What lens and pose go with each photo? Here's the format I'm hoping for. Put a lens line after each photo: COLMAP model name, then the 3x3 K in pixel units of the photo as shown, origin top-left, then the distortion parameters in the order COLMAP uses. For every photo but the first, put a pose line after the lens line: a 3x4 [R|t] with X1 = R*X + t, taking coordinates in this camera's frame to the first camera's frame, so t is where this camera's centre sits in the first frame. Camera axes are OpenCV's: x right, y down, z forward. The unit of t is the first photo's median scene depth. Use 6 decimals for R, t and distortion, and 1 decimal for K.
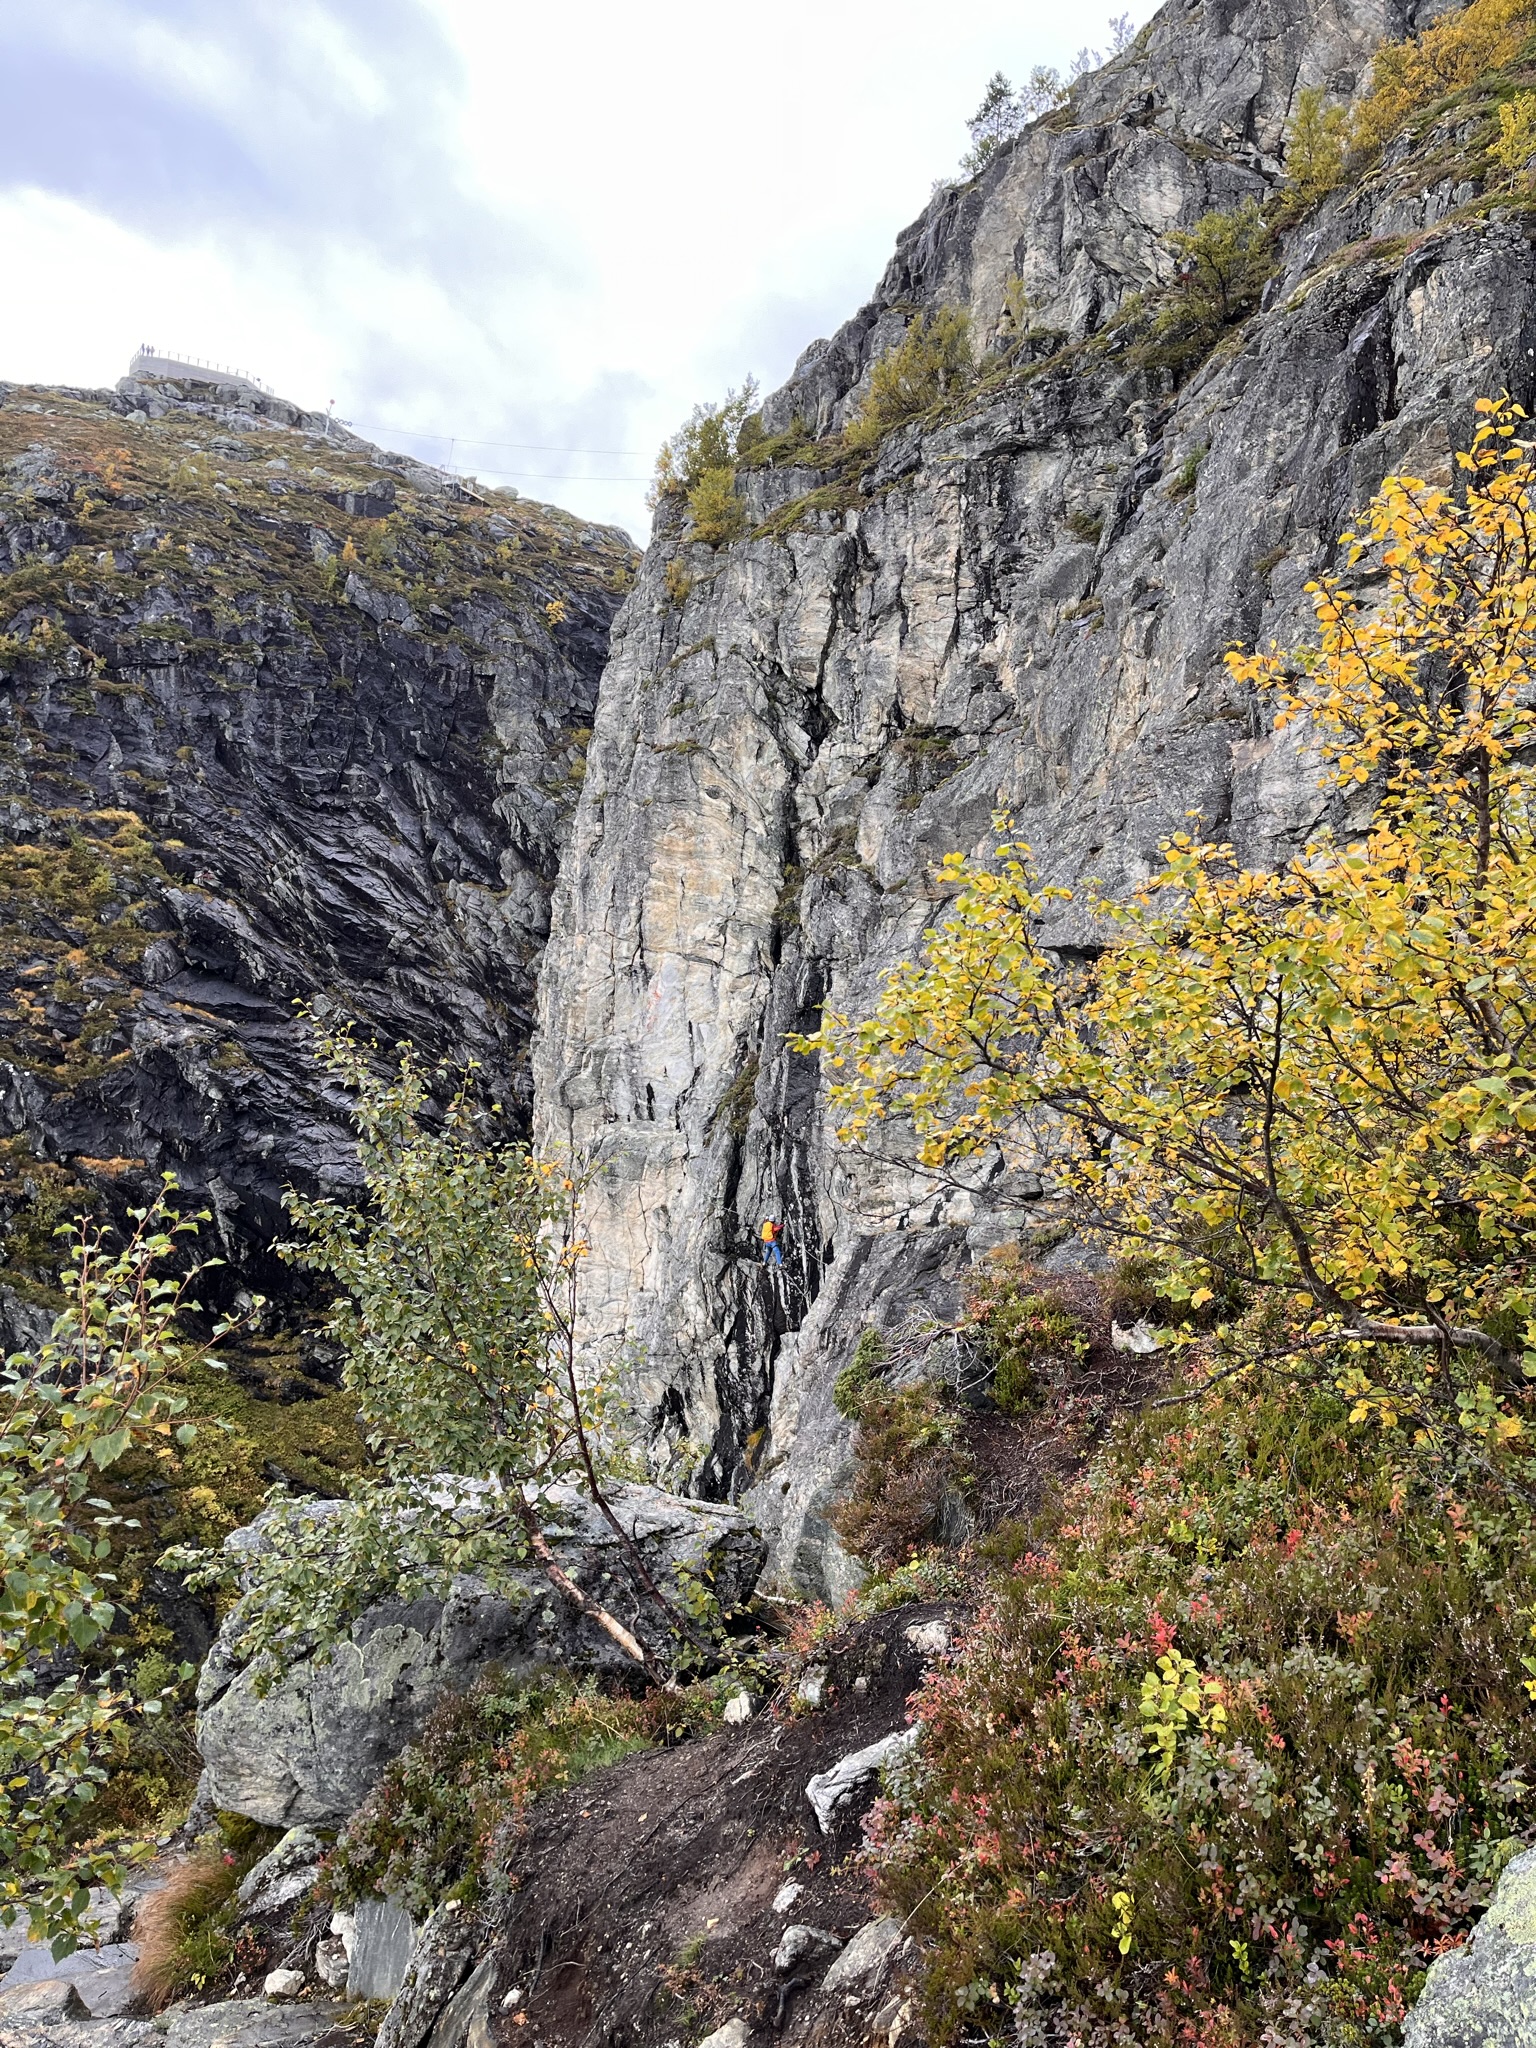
lens RADIAL K [[1518.9, 0, 758.0], [0, 1518.9, 1012.1], [0, 0, 1]] dist [0.063184, -0.074502]
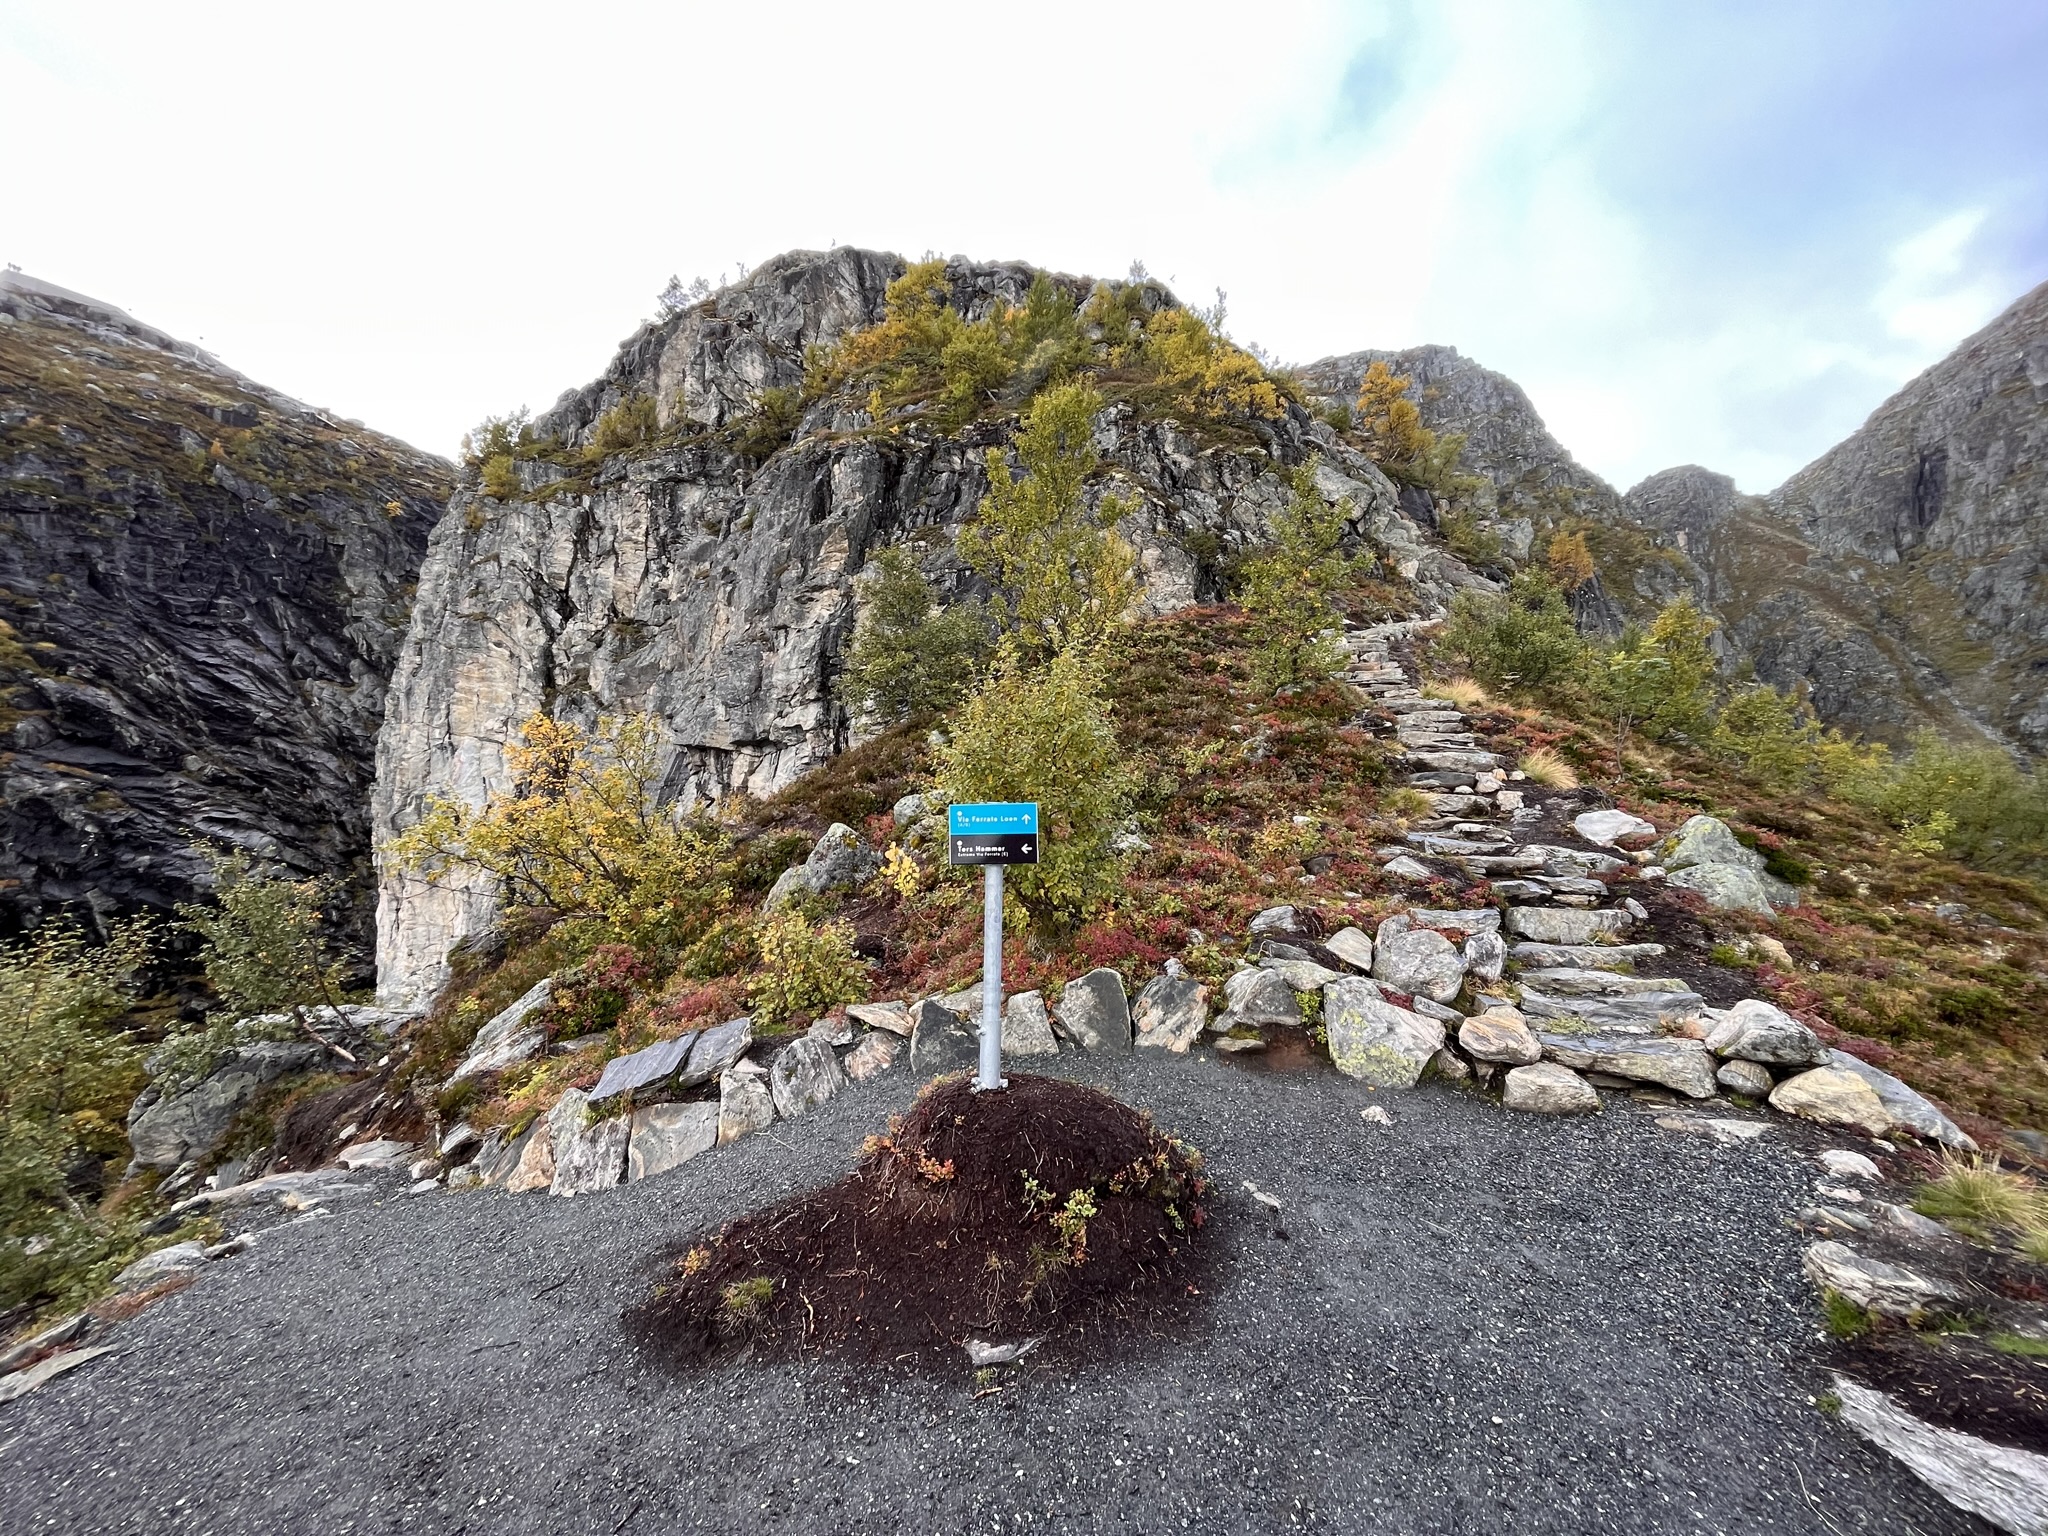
lens RADIAL K [[820.4, 0, 1017.0], [0, 820.4, 766.0], [0, 0, 1]] dist [-0.004244, 0.000087]
pose [[0.872323, -0.007599, 0.488870, 0.027843], [0.003171, 0.999946, 0.009884, -0.013364], [-0.488919, -0.007072, 0.872300, -0.096677]]
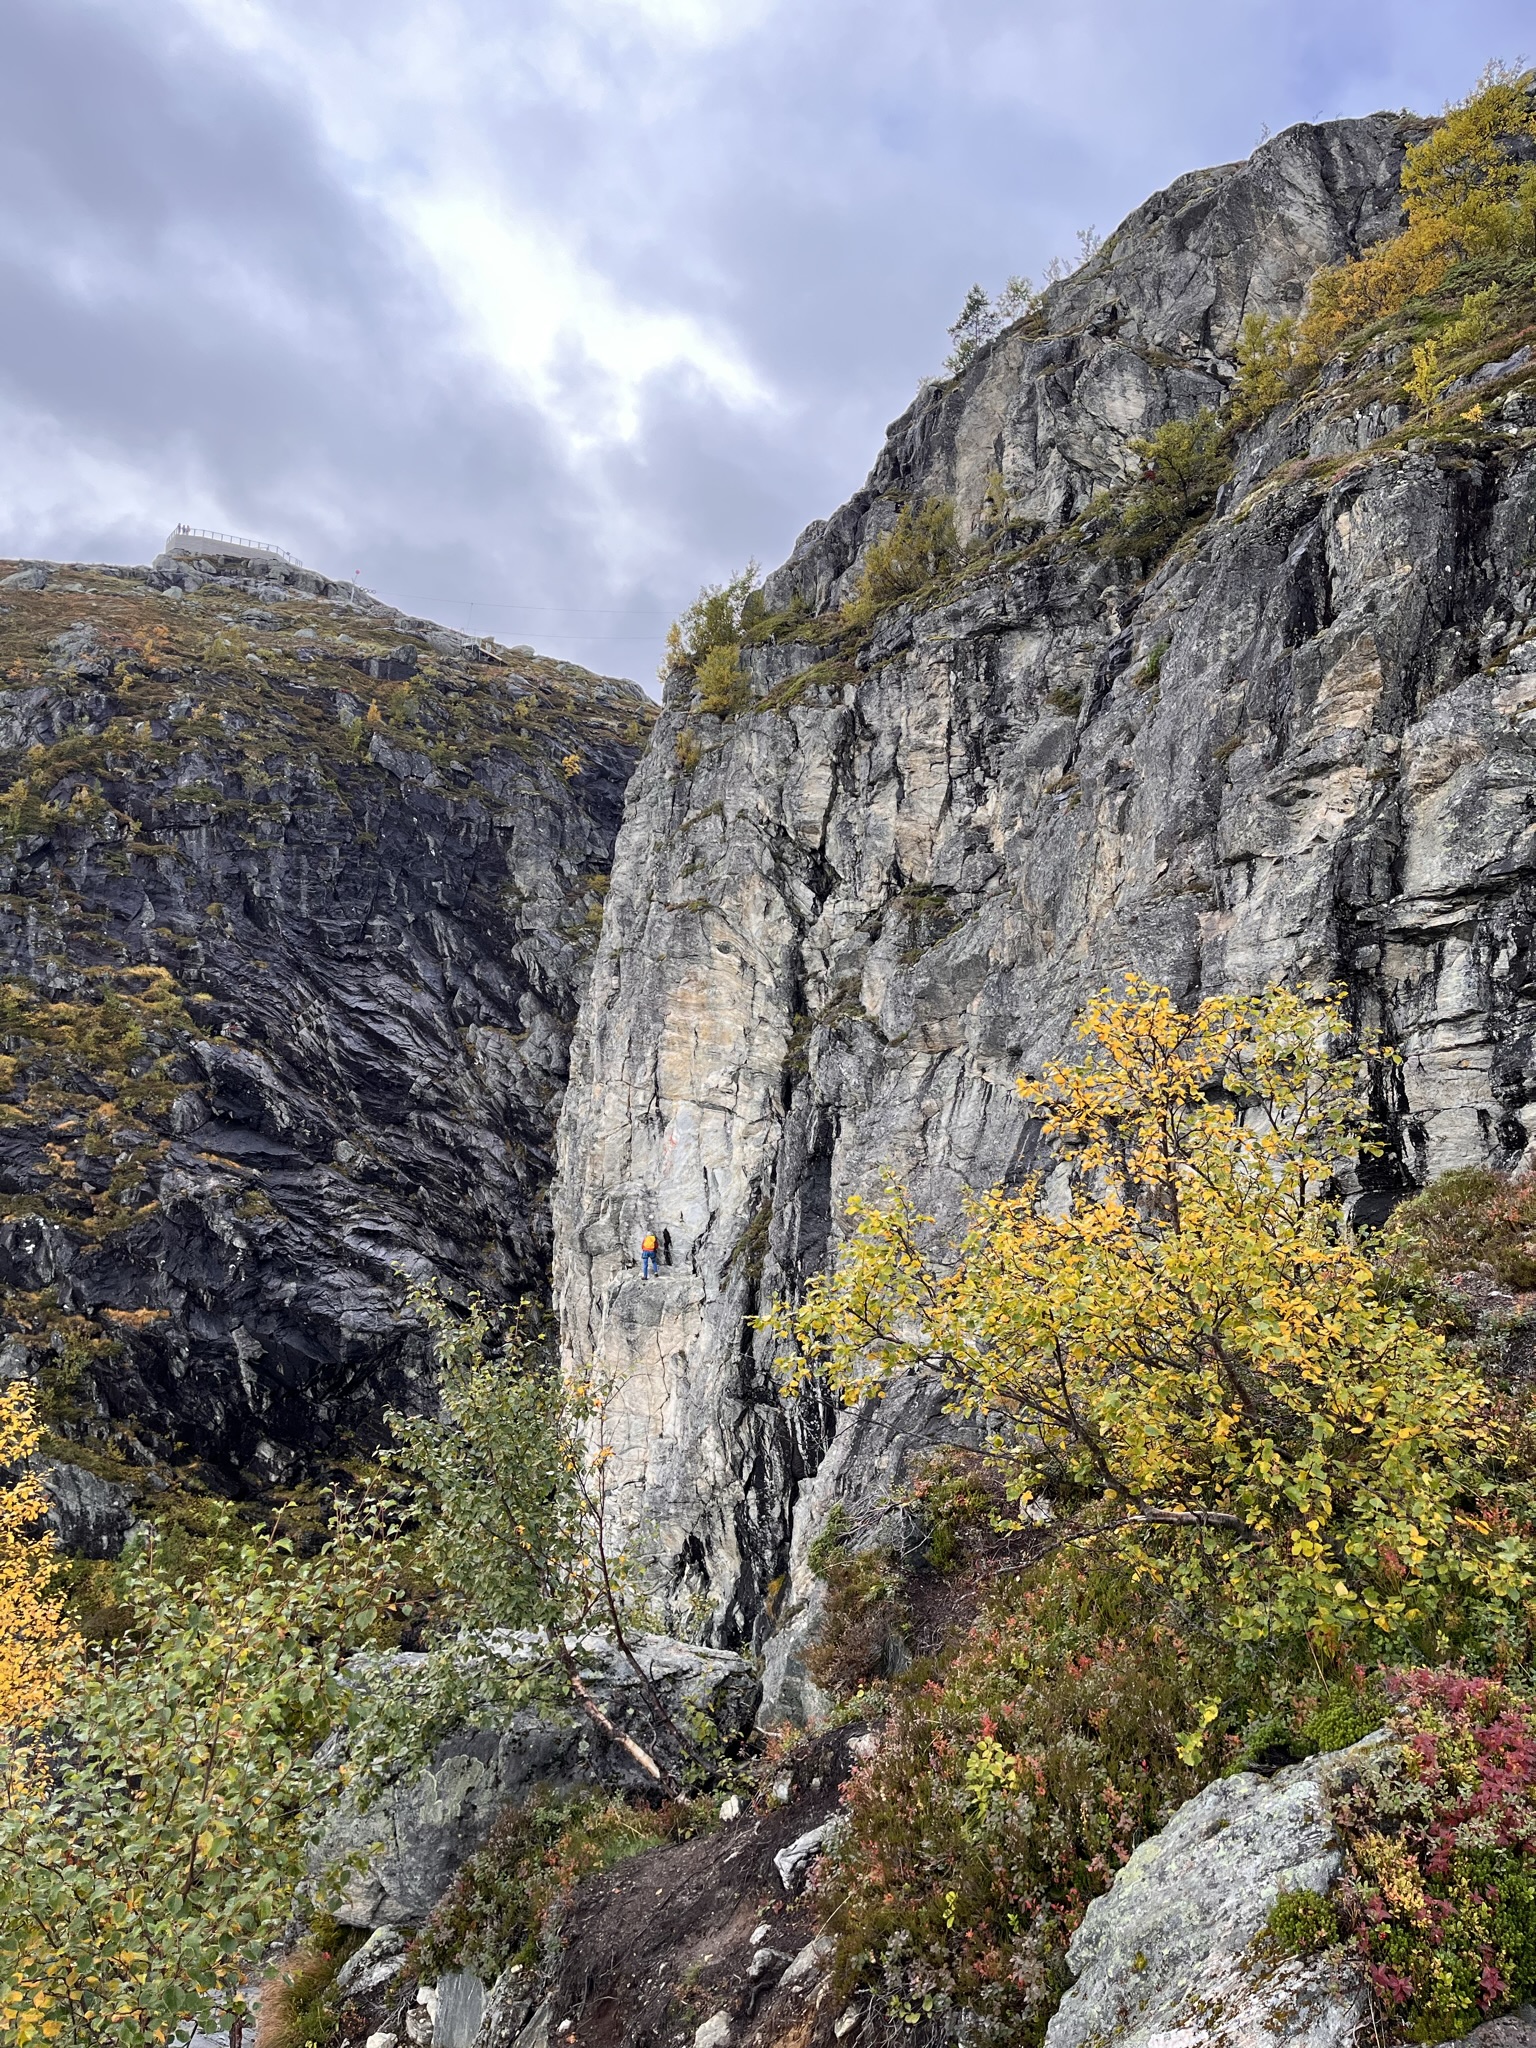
lens RADIAL K [[1518.9, 0, 760.0], [0, 1518.9, 1000.4], [0, 0, 1]] dist [0.063184, -0.074502]
pose [[0.999762, -0.020002, -0.008672, 0.003651], [0.019122, 0.995596, -0.091774, -0.011458], [0.010469, 0.091587, 0.995742, -0.037115]]
